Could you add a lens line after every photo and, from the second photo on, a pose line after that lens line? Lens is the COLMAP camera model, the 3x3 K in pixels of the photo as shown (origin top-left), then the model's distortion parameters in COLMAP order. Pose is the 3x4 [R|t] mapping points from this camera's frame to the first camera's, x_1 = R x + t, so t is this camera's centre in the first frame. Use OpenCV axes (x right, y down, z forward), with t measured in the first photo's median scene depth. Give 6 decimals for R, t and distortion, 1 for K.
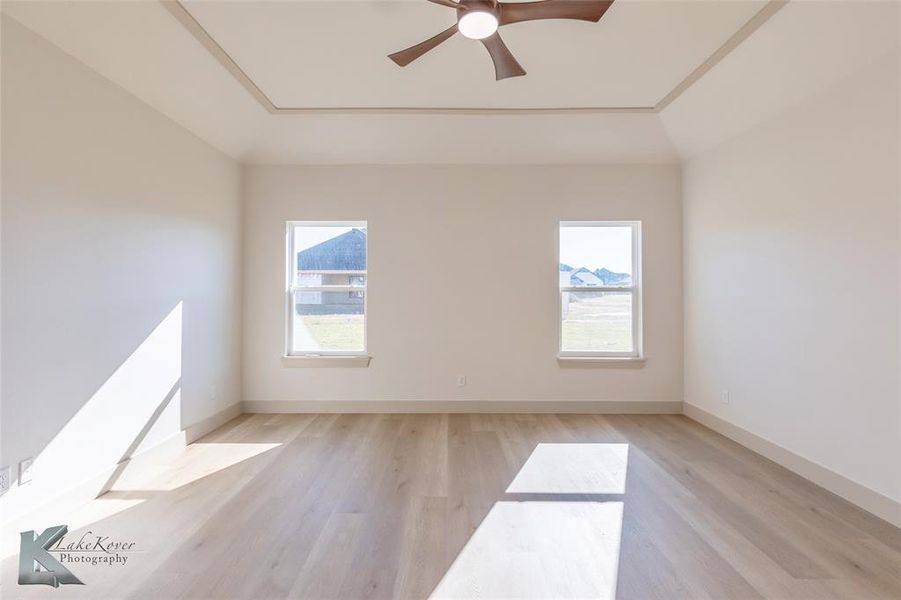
lens RADIAL K [[404.5, 0, 448.0], [0, 404.5, 299.5], [0, 0, 1]] dist [0.003223, 0.000534]
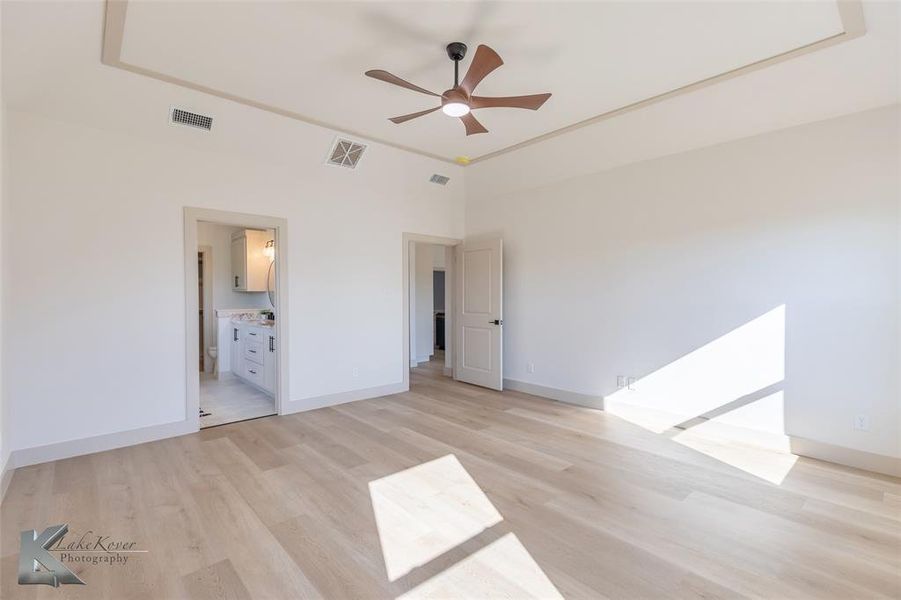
lens RADIAL K [[404.5, 0, 448.9], [0, 404.5, 298.3], [0, 0, 1]] dist [0.003223, 0.000534]
pose [[-0.761502, -0.000028, -0.648163, 0.774658], [-0.006294, 0.999953, 0.007352, -0.015056], [0.648132, 0.009678, -0.761466, 1.533587]]
